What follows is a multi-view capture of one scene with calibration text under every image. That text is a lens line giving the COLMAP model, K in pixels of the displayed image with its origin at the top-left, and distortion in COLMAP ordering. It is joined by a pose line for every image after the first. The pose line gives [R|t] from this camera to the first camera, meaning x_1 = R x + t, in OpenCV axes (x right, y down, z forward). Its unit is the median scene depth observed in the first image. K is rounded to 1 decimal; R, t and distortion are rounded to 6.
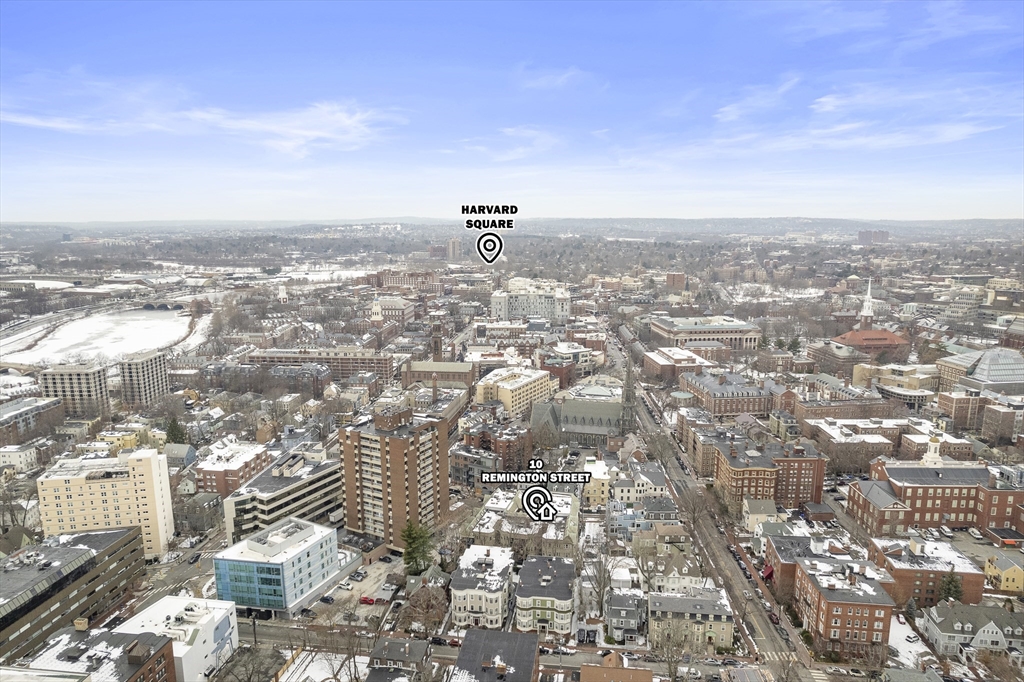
lens RADIAL K [[668.7, 0, 512.0], [0, 668.7, 341.0], [0, 0, 1]] dist [-0.063473, 0.051883]
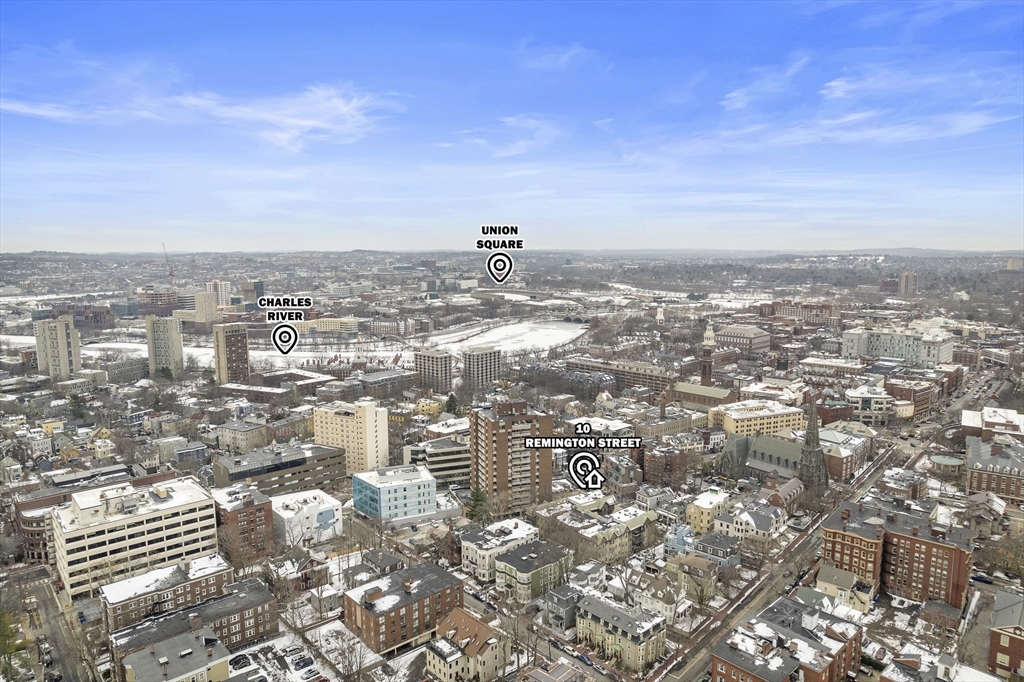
lens RADIAL K [[668.7, 0, 512.0], [0, 668.7, 341.0], [0, 0, 1]] dist [-0.063473, 0.051883]
pose [[0.765381, 0.090241, -0.637220, 0.551295], [-0.118196, 0.992989, -0.001345, -0.000251], [0.632631, 0.076346, 0.770681, 0.059213]]
